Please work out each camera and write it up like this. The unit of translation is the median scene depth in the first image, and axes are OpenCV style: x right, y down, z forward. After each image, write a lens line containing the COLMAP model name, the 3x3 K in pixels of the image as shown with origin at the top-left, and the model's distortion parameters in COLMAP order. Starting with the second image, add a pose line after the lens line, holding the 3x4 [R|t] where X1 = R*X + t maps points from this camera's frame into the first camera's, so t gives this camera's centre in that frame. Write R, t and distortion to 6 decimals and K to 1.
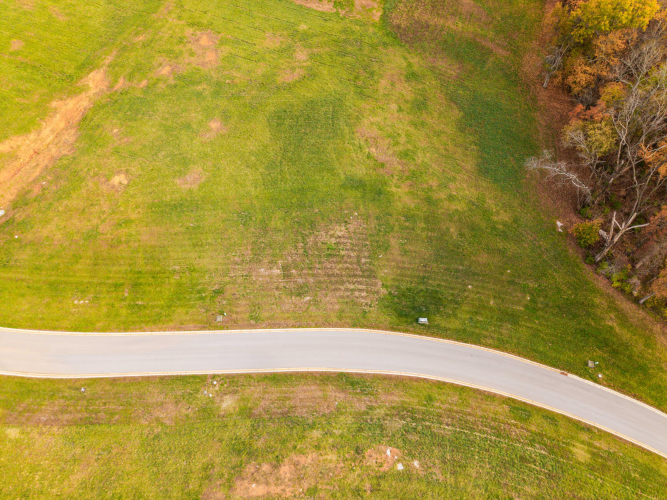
lens RADIAL K [[445.8, 0, 333.5], [0, 445.8, 250.0], [0, 0, 1]] dist [0.067552, -0.114196]
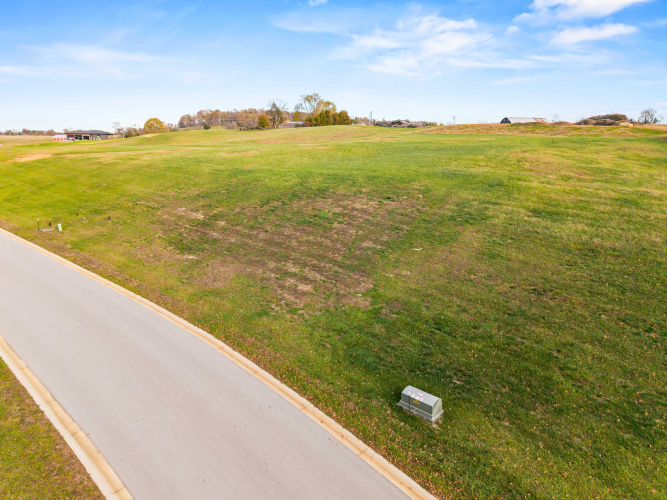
lens RADIAL K [[445.8, 0, 333.5], [0, 445.8, 250.0], [0, 0, 1]] dist [0.067552, -0.114196]
pose [[0.762107, 0.141232, -0.631860, 0.286403], [-0.535531, 0.685973, -0.492593, 0.228918], [0.363869, 0.713789, 0.598419, 0.784987]]
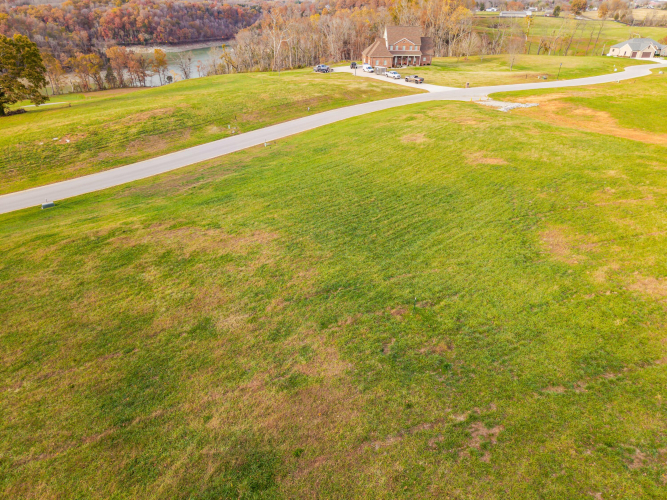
lens RADIAL K [[447.1, 0, 331.5], [0, 447.1, 252.2], [0, 0, 1]] dist [0.021397, -0.020164]
pose [[-0.772008, 0.295950, -0.562510, 0.274544], [-0.542913, 0.153176, 0.825701, -0.707302], [0.330529, 0.942842, 0.042422, 1.172206]]
